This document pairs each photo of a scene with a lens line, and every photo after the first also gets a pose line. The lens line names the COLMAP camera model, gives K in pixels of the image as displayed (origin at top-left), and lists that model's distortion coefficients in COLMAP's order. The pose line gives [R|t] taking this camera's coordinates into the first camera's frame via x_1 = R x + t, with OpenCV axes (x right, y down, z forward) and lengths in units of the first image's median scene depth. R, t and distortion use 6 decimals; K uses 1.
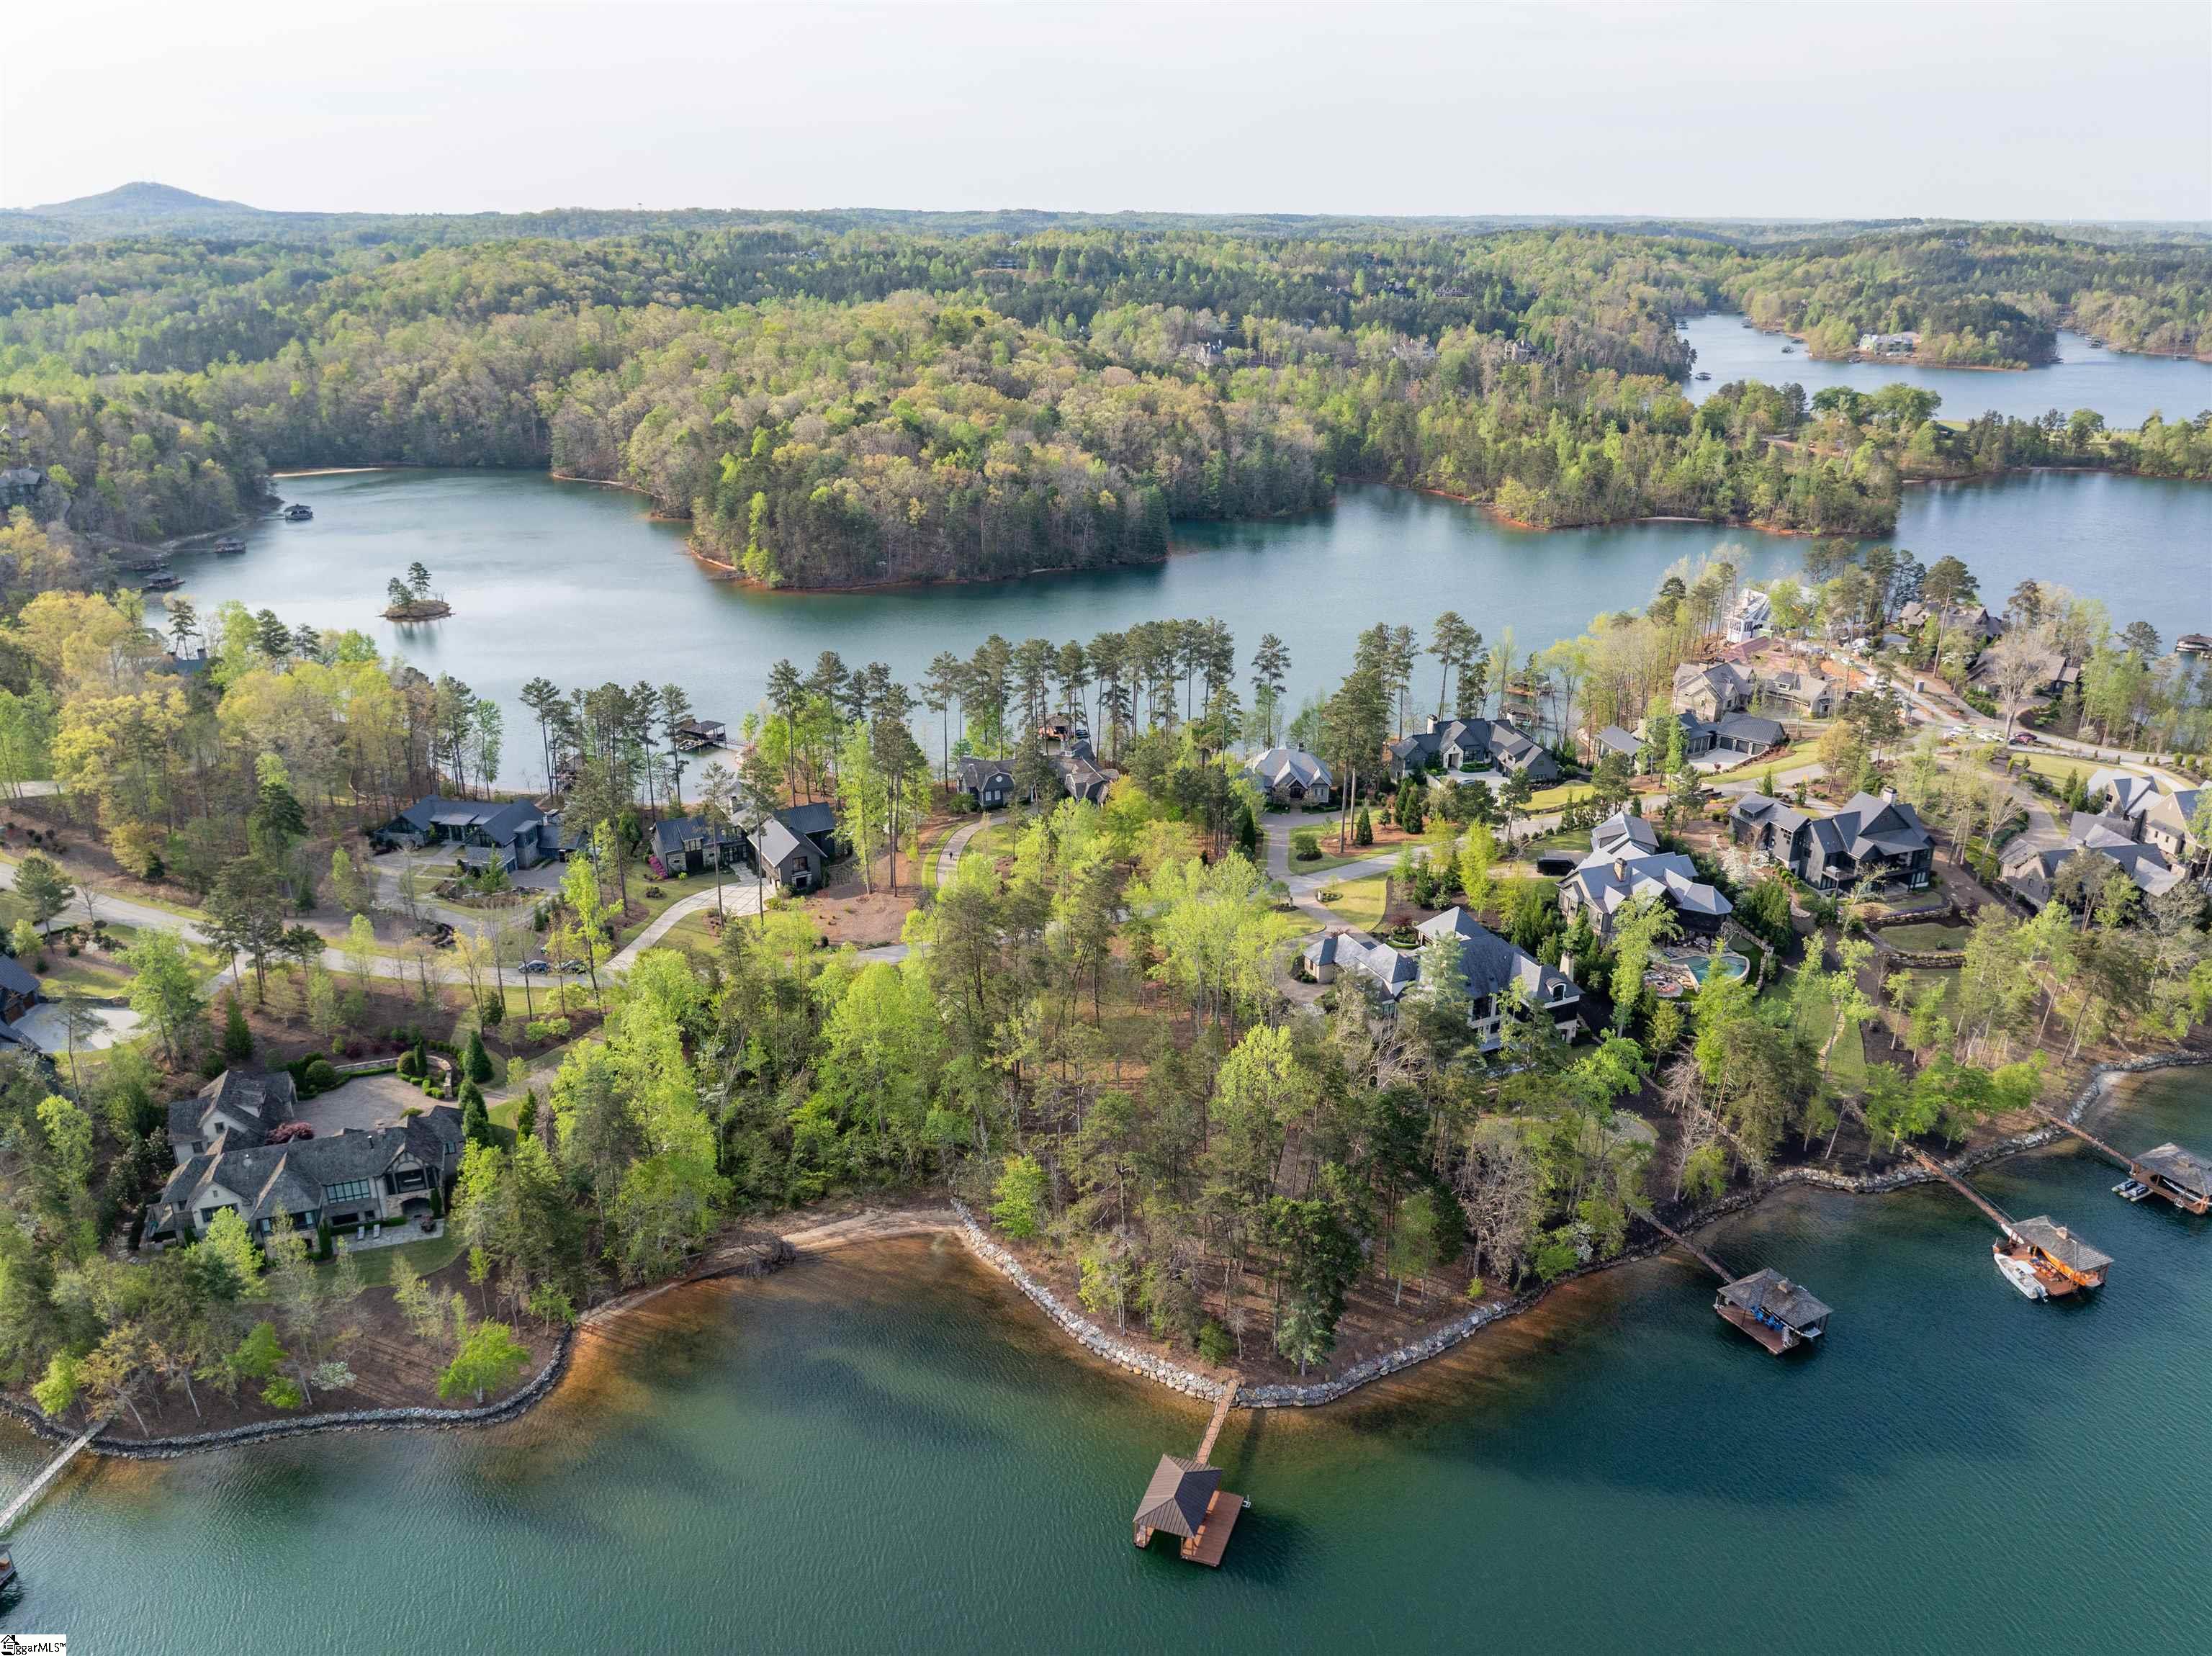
lens RADIAL K [[1517.8, 0, 1092.9], [0, 1517.8, 879.9], [0, 0, 1]] dist [-0.007283, -0.046216]
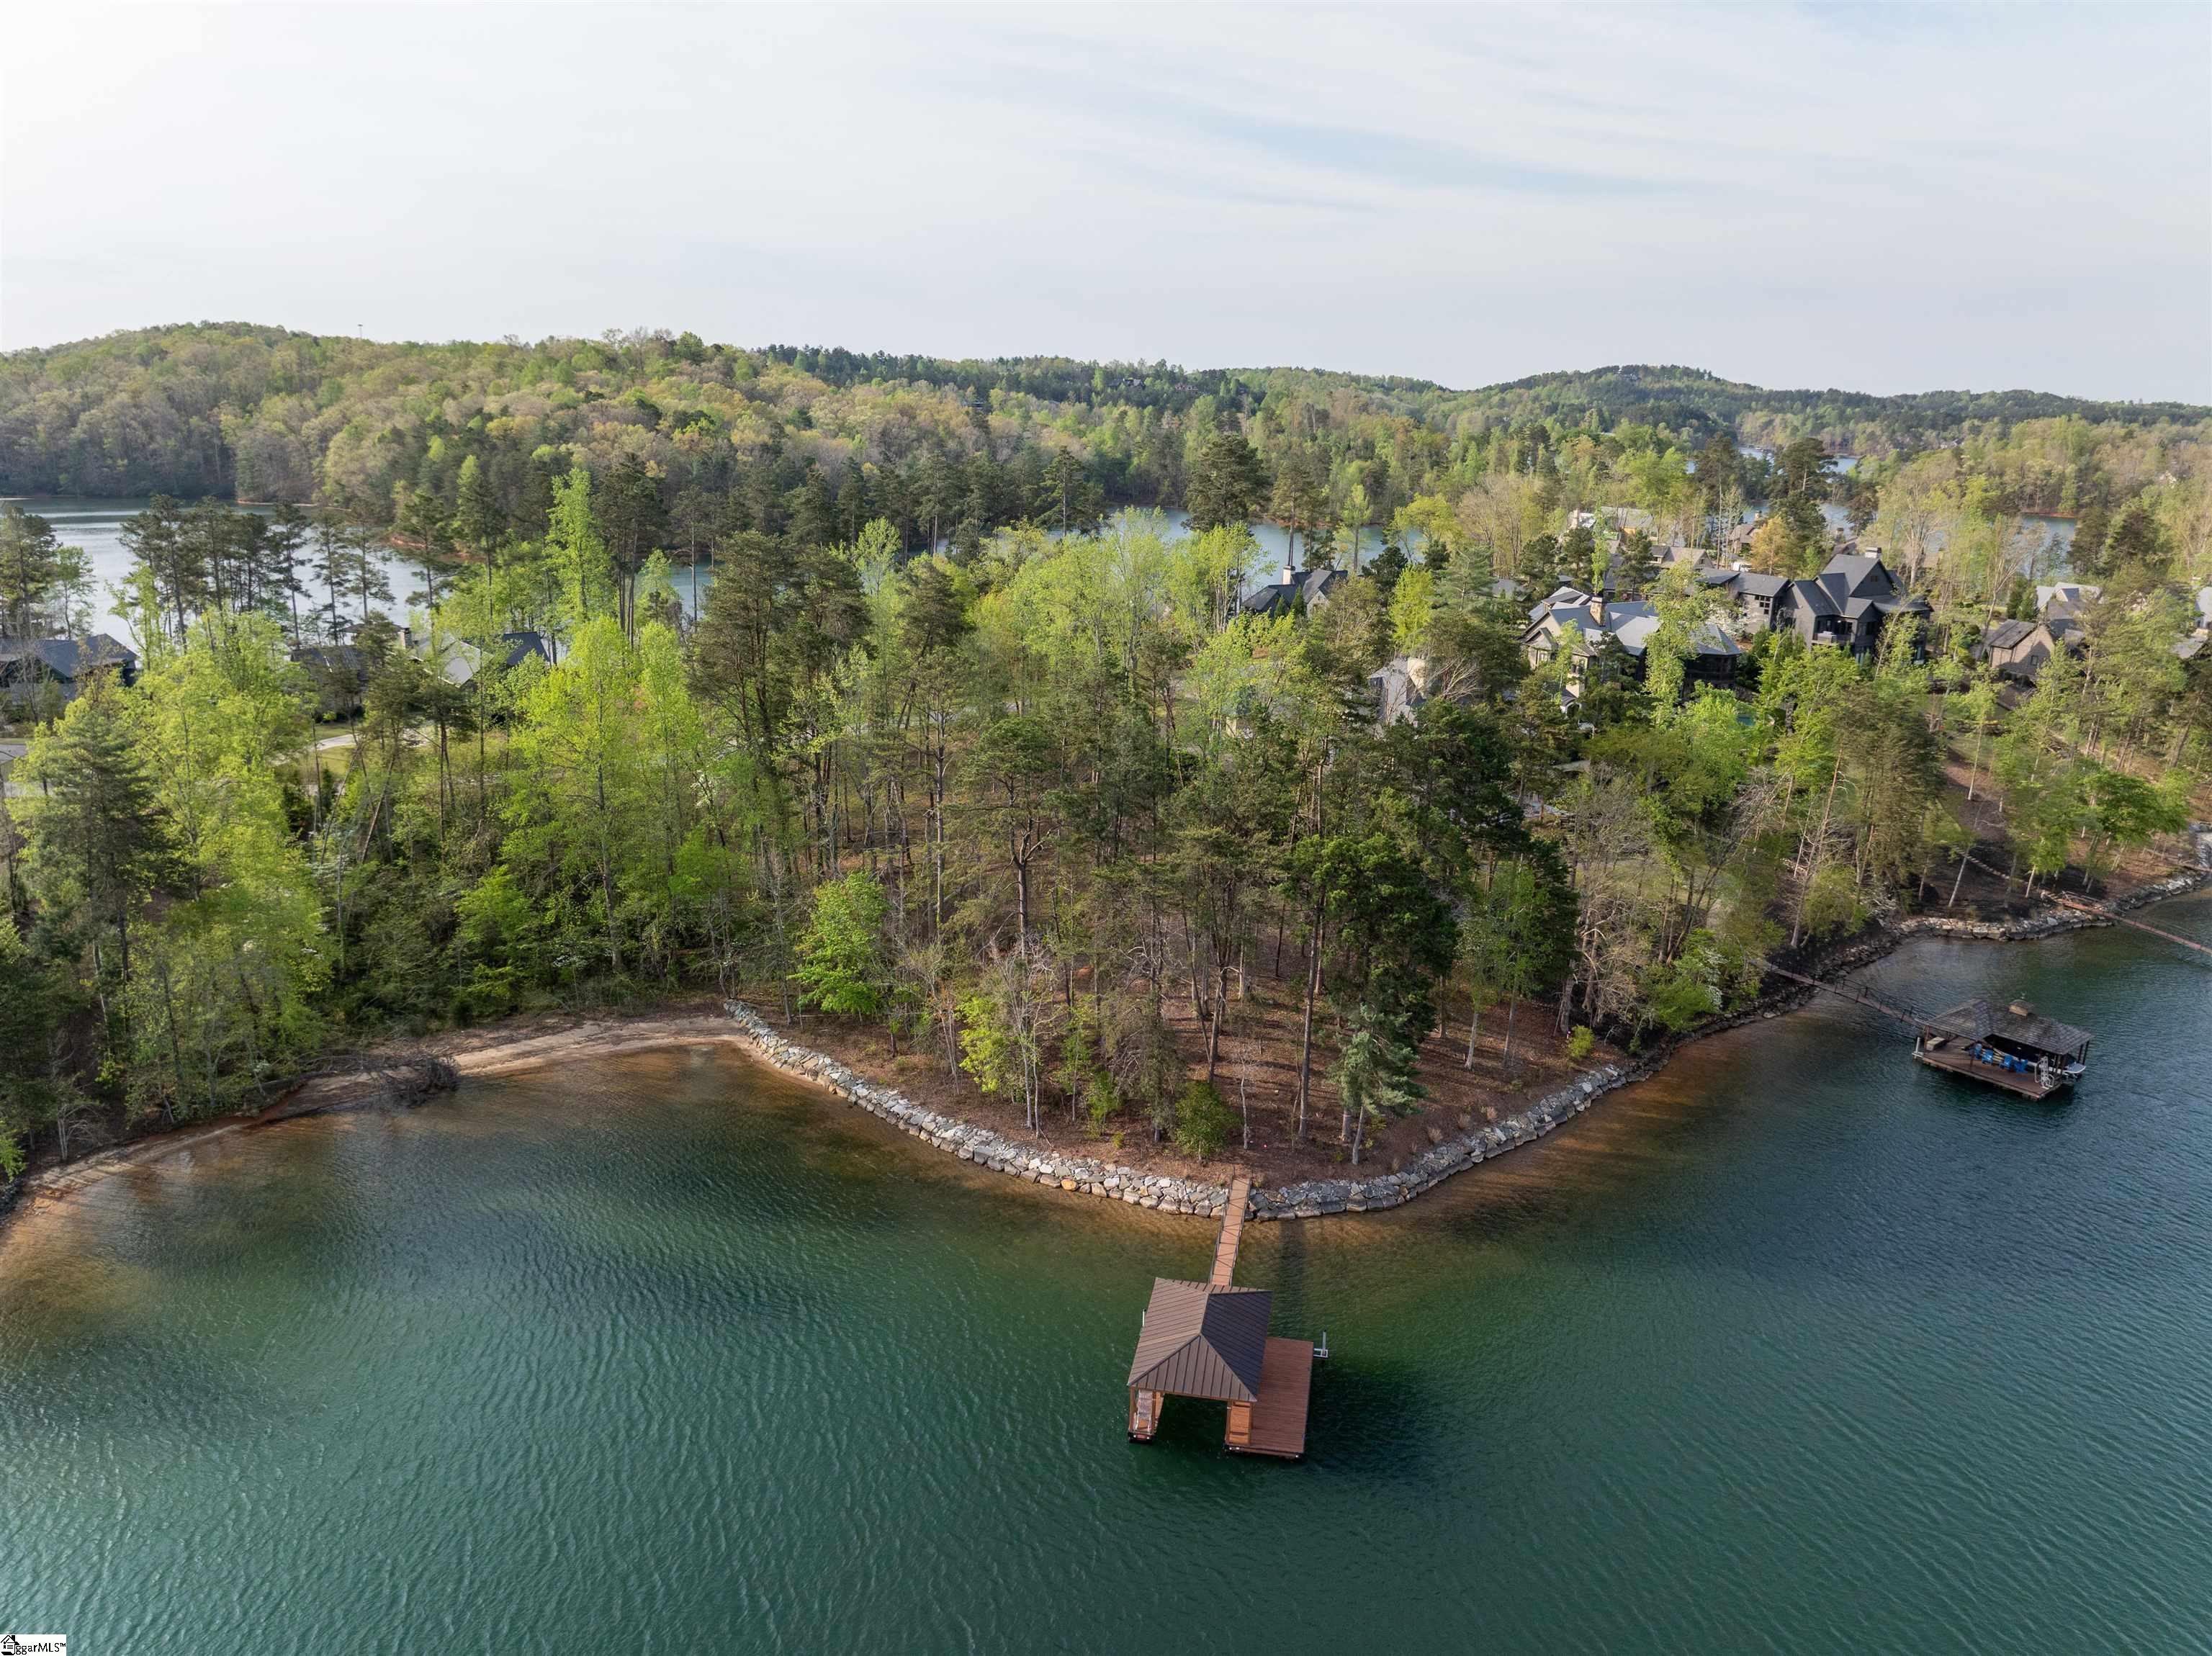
lens RADIAL K [[1518.9, 0, 1099.1], [0, 1518.9, 831.6], [0, 0, 1]] dist [-0.040061, 0.008479]
pose [[0.985073, -0.018532, 0.171138, -0.046997], [0.037348, 0.993515, -0.107391, 0.214505], [-0.168038, 0.112180, 0.979377, 0.355915]]
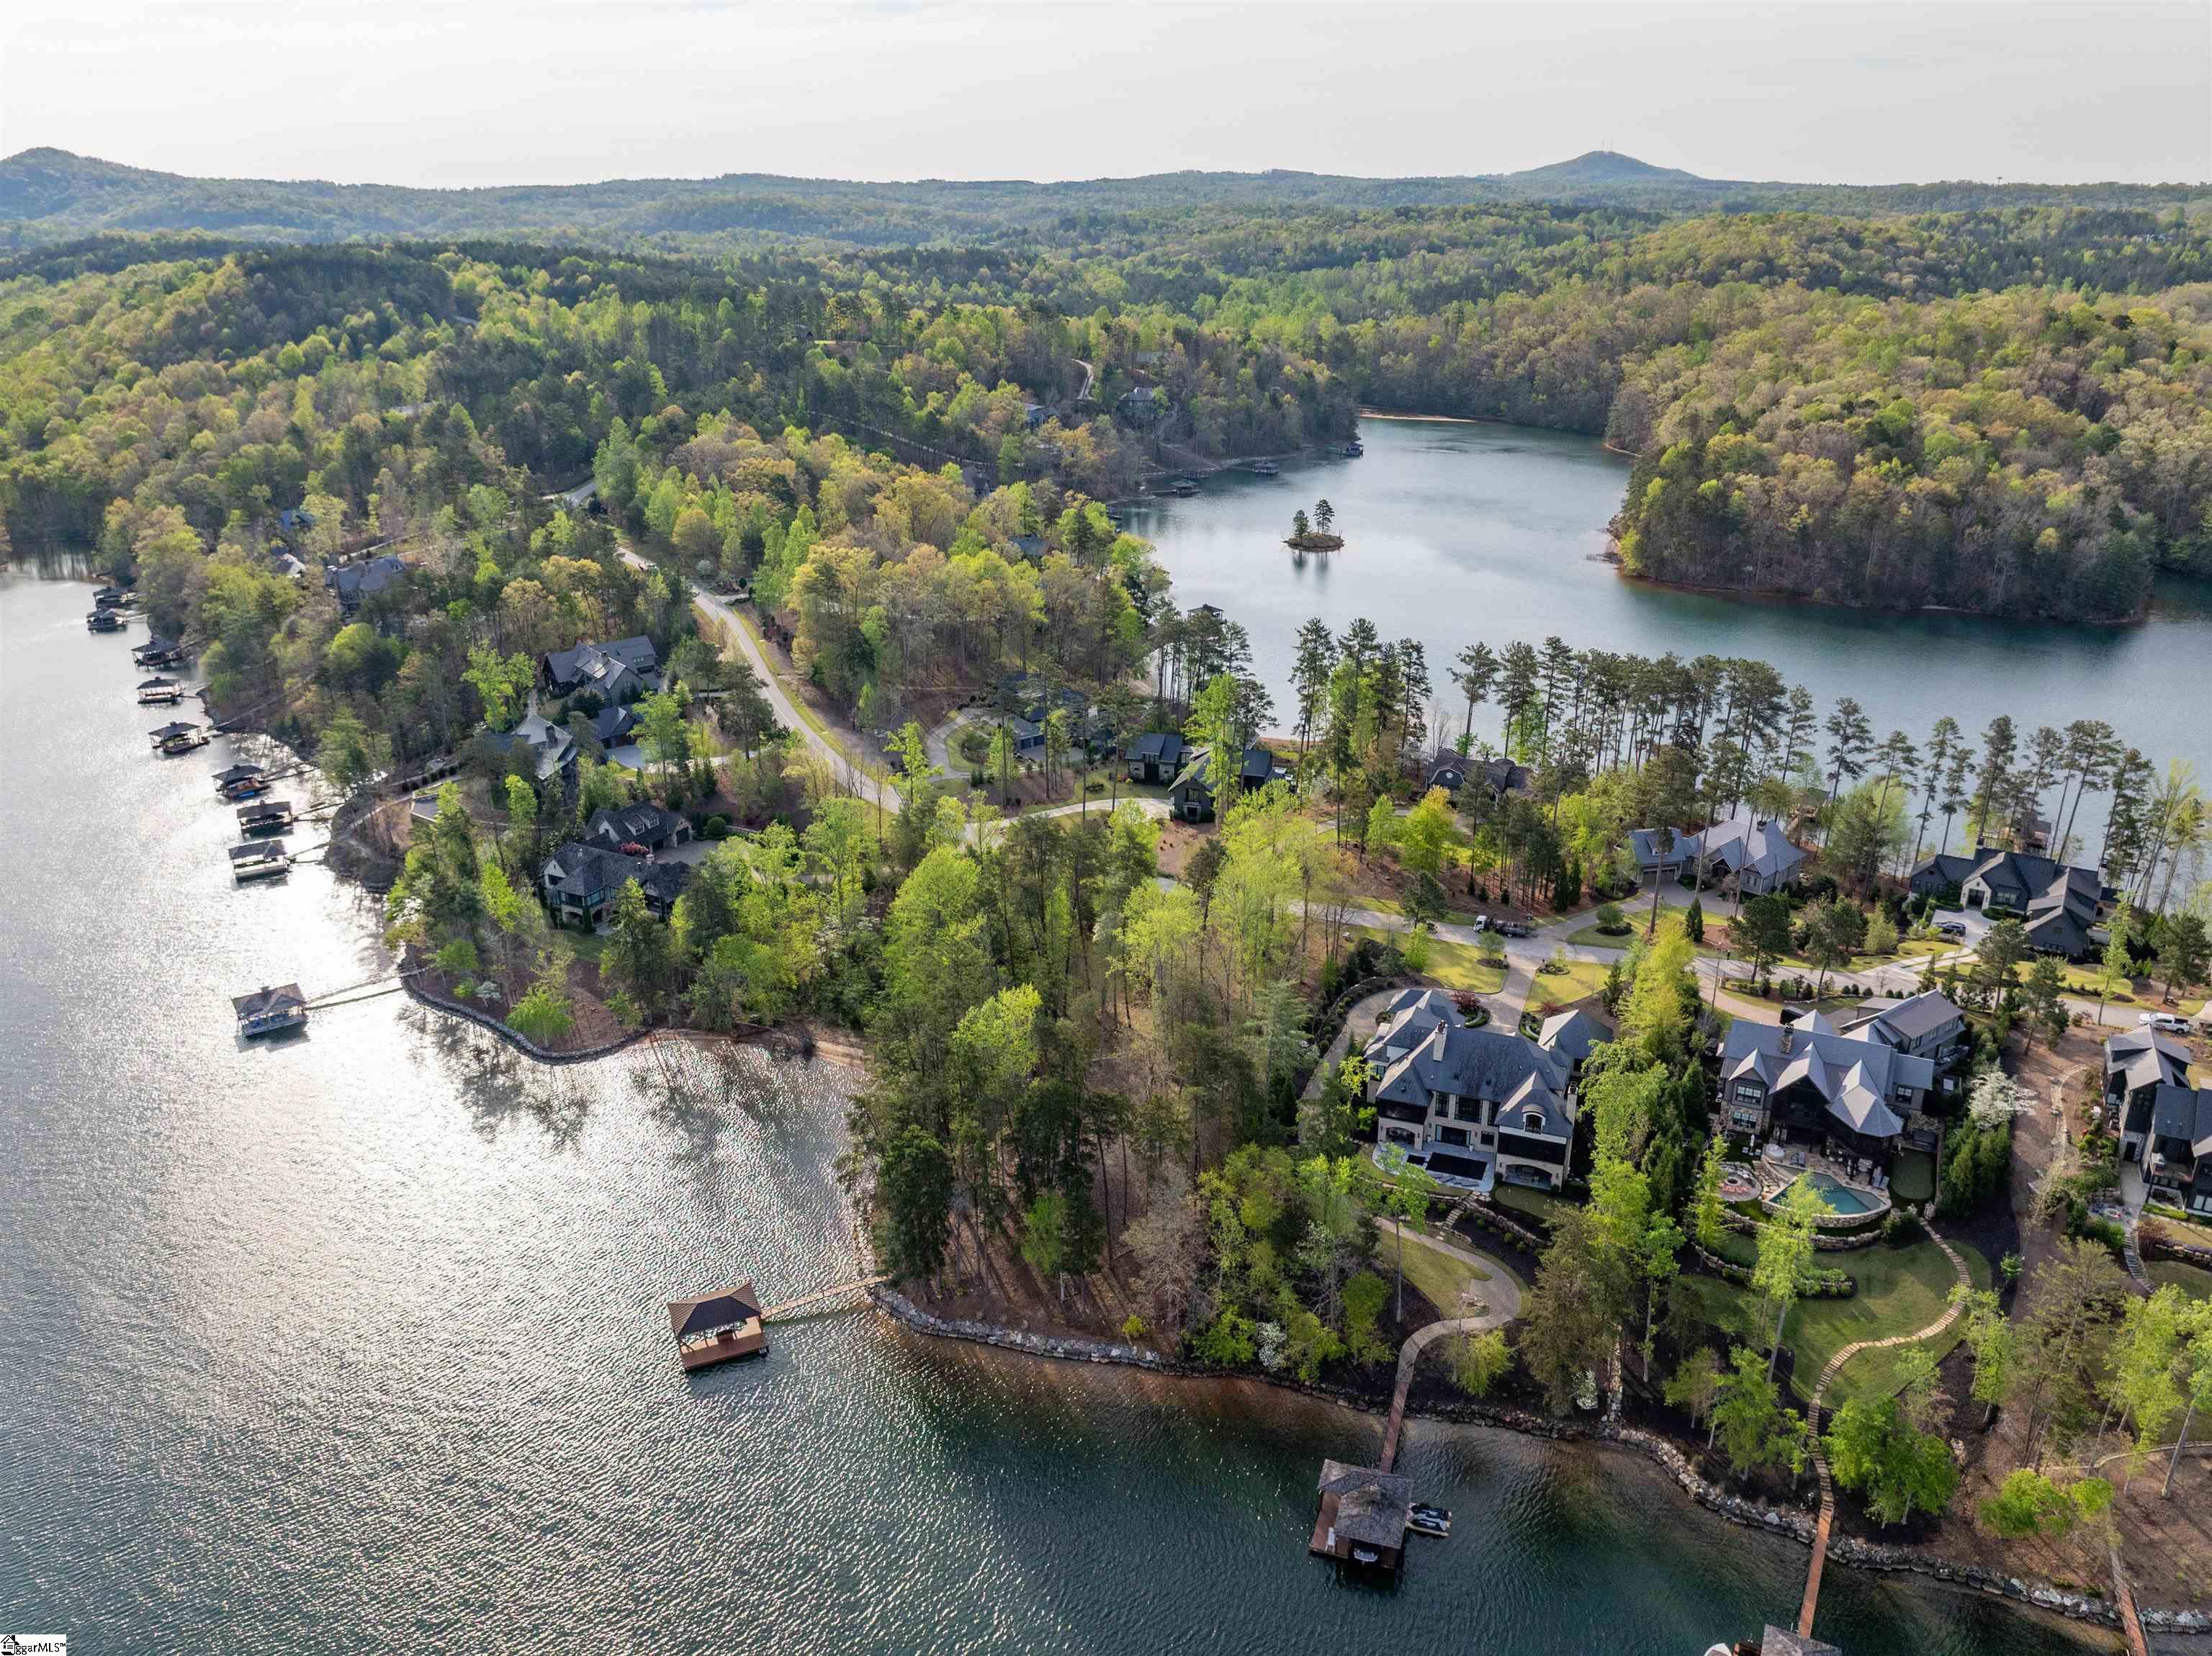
lens RADIAL K [[1518.9, 0, 1099.1], [0, 1518.9, 831.6], [0, 0, 1]] dist [-0.040061, 0.008479]
pose [[0.711551, 0.268133, -0.649462, 0.686125], [-0.274027, 0.957029, 0.094890, -0.102306], [0.646997, 0.110451, 0.754451, 0.199962]]
